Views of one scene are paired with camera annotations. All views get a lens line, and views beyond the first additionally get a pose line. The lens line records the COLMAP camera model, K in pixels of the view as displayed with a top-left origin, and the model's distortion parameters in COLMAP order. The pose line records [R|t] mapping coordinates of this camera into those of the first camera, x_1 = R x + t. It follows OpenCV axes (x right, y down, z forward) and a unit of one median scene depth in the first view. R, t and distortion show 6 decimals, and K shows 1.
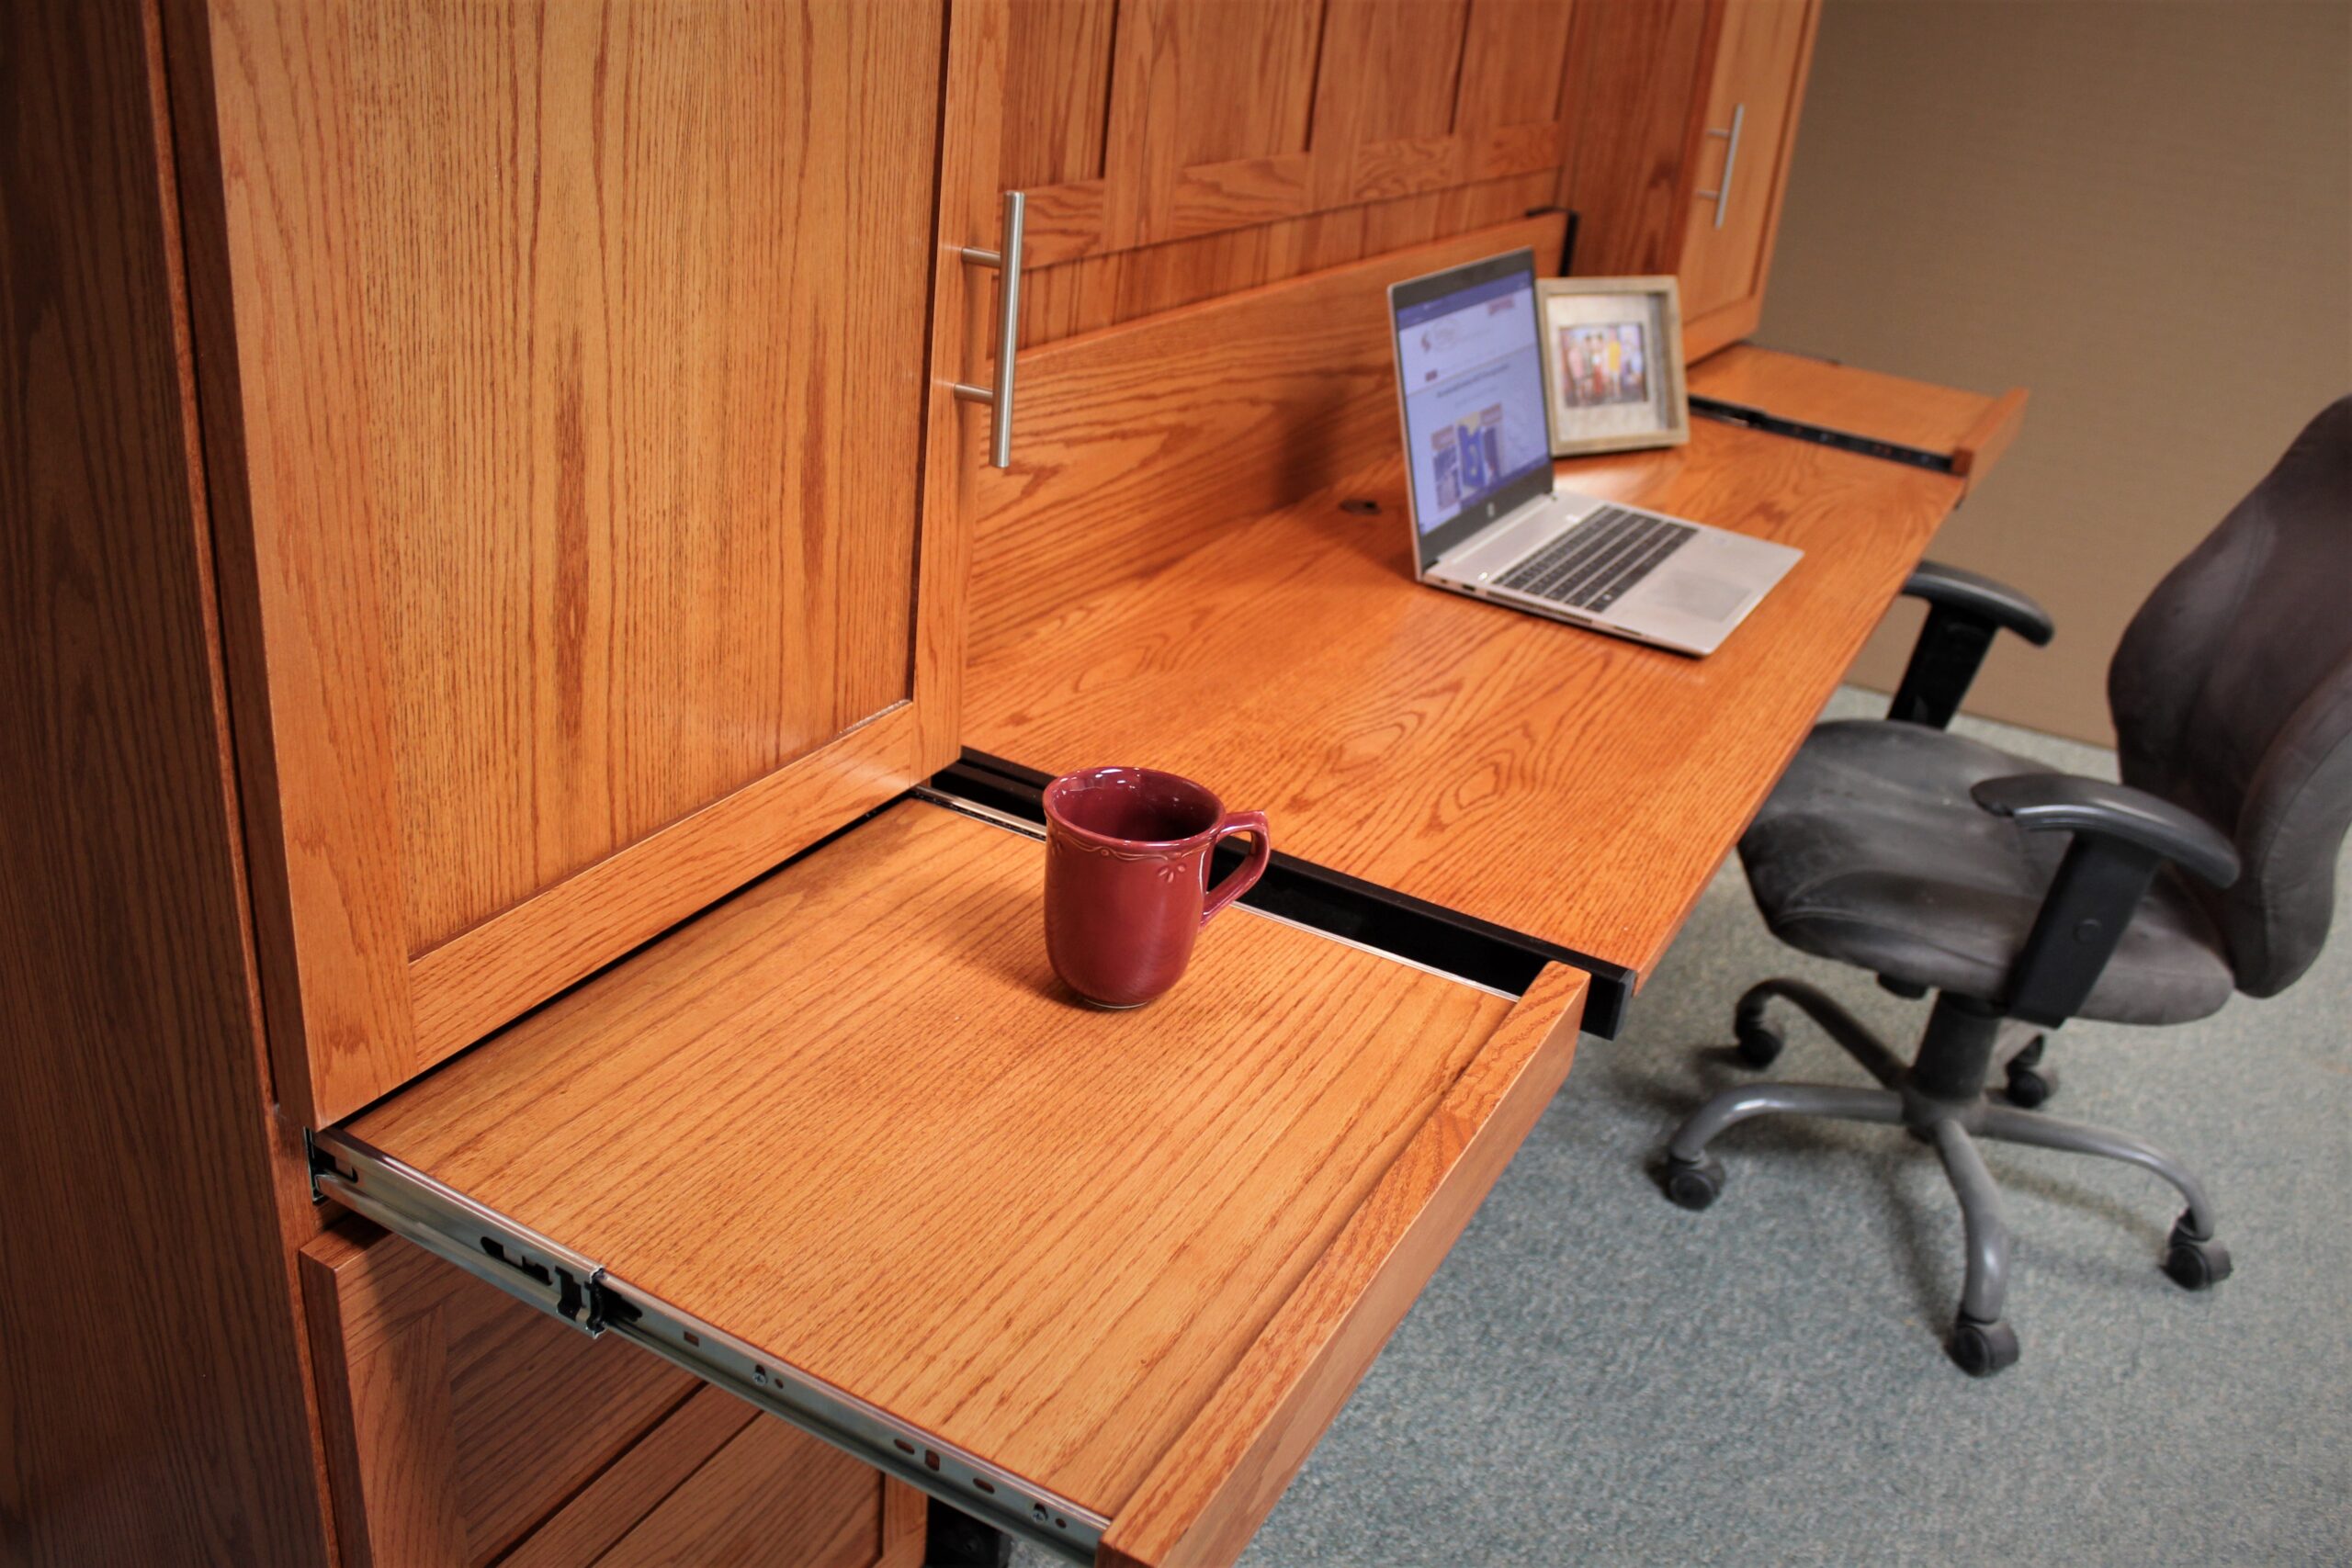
lens RADIAL K [[1953.0, 0, 1176.0], [0, 1953.0, 784.0], [0, 0, 1]] dist [-0.115348, 0.004193]
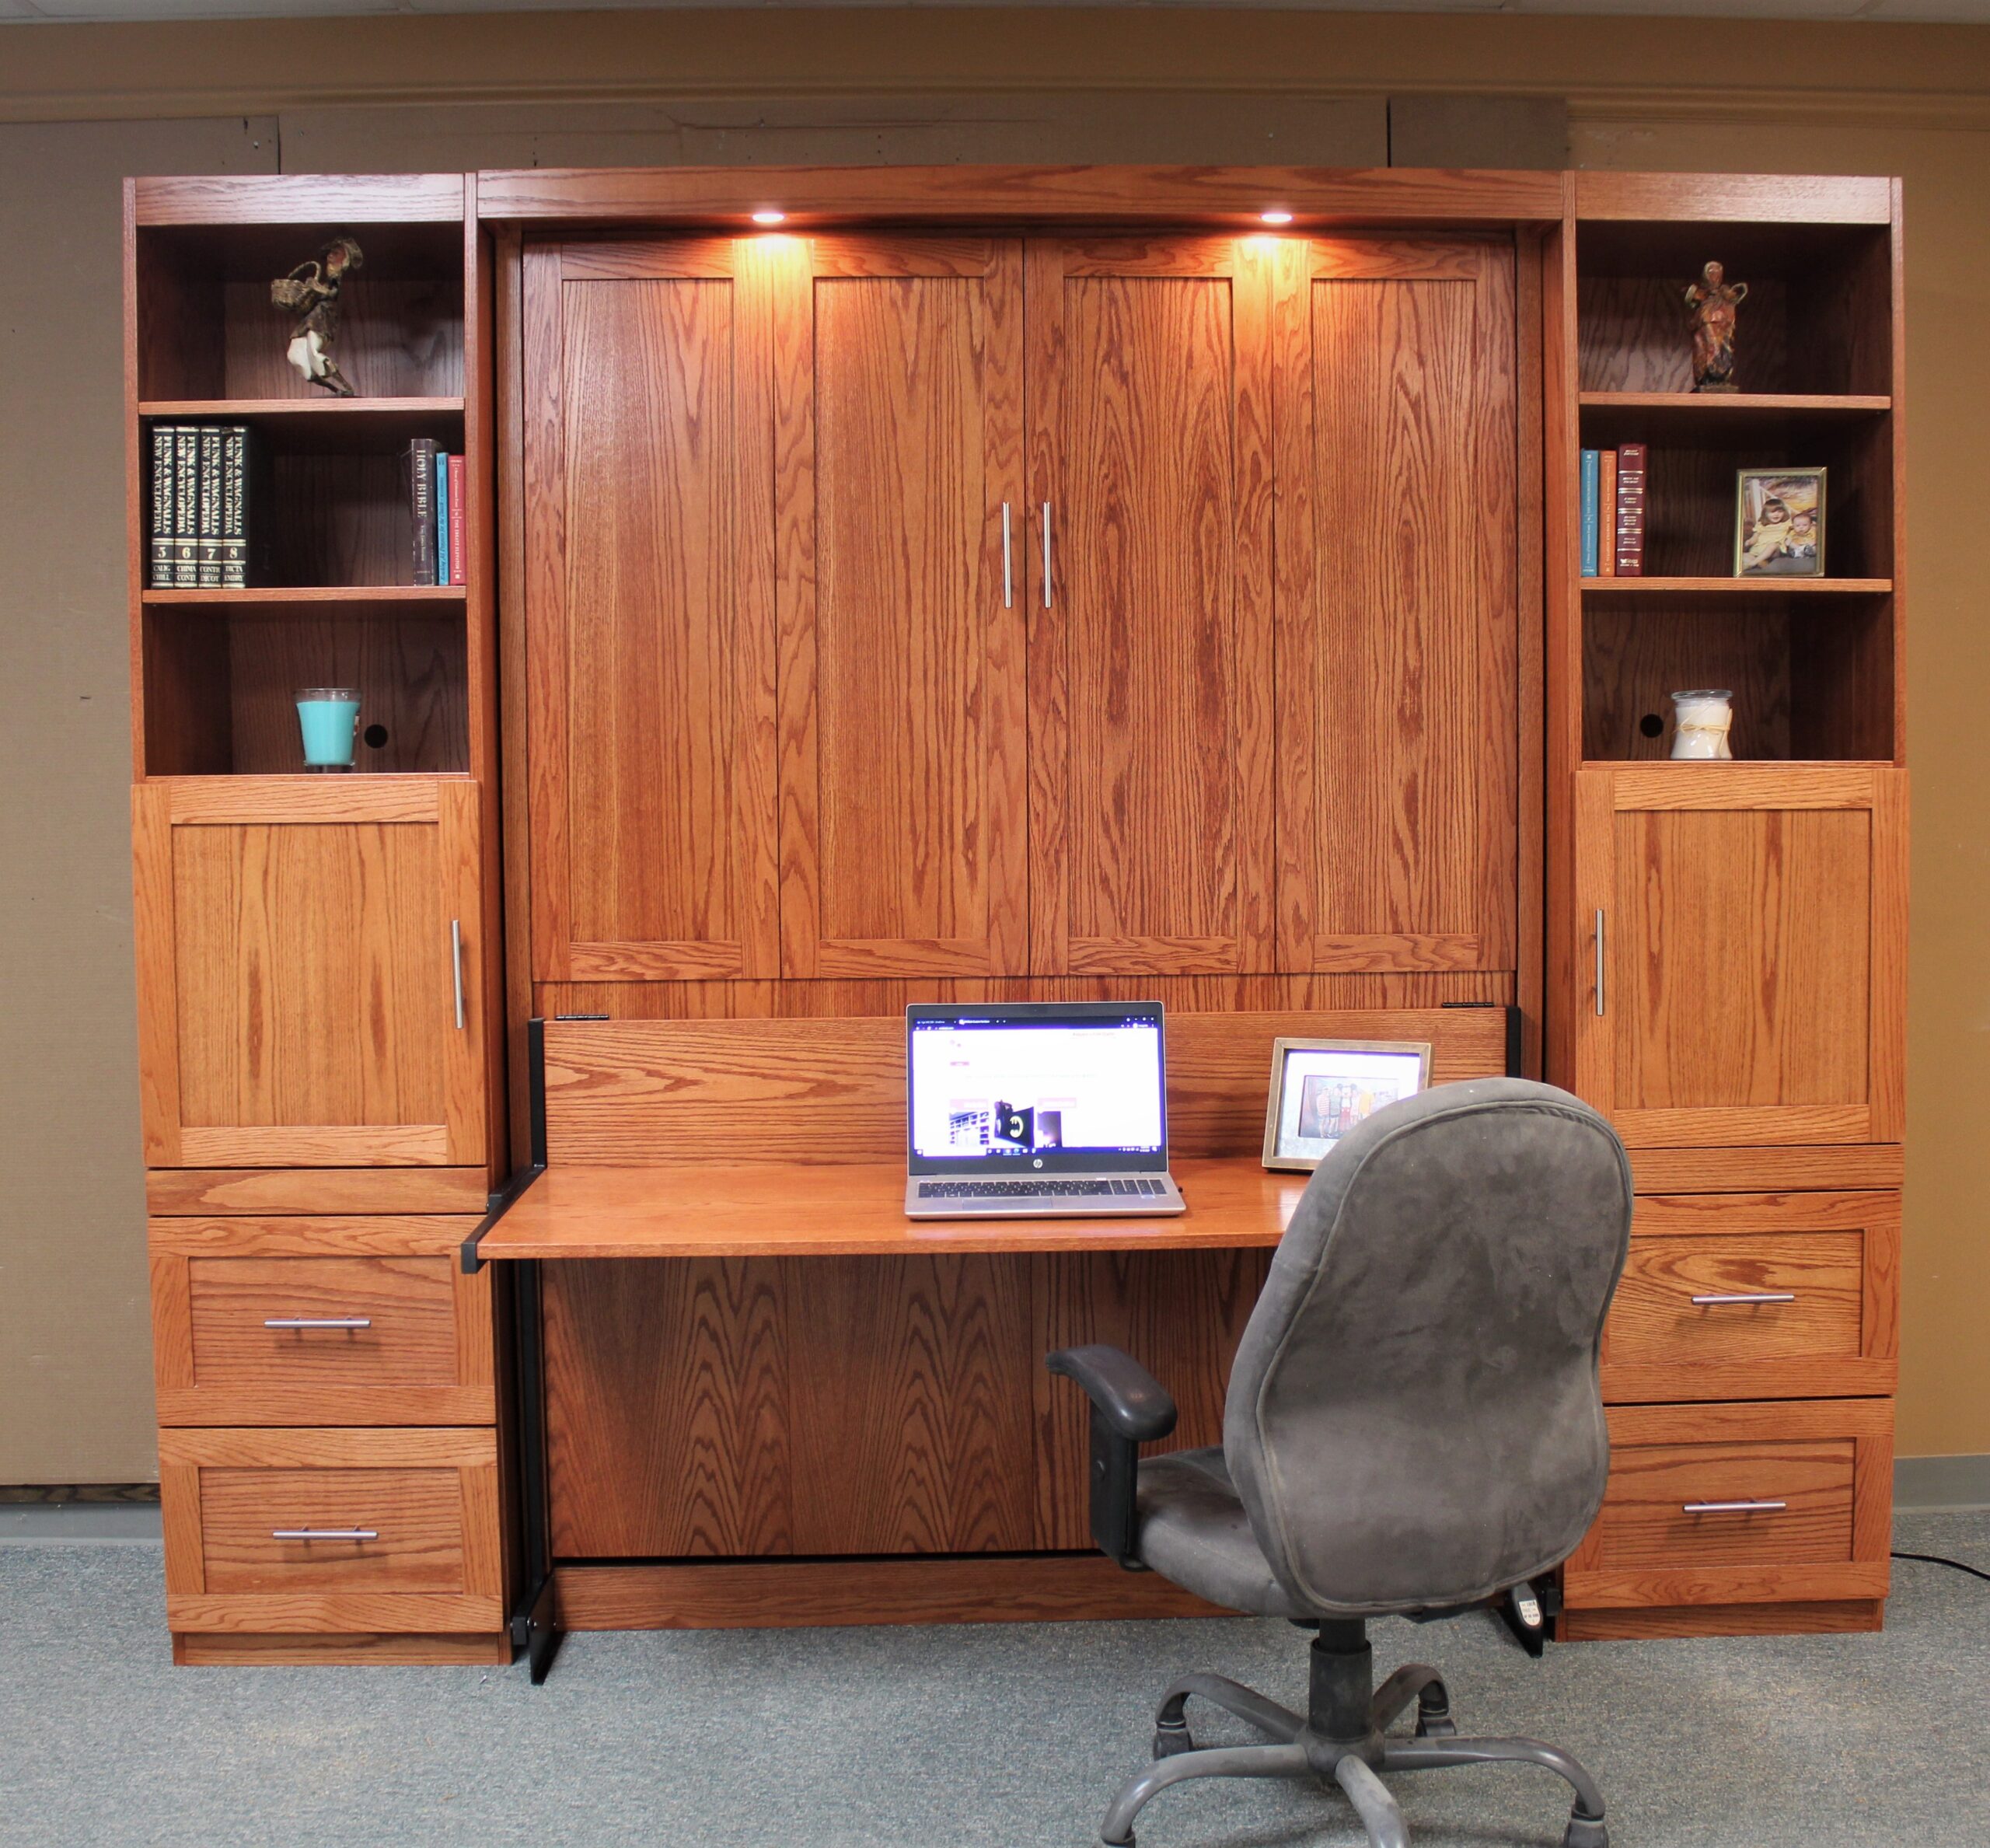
lens RADIAL K [[2366.8, 0, 995.0], [0, 2366.8, 924.0], [0, 0, 1]] dist [-0.132457, 0.062086]
pose [[0.481772, -0.054945, -0.874572, 3.140893], [-0.312367, 0.921703, -0.229979, 0.209659], [0.818732, 0.383985, 0.426887, 0.241568]]
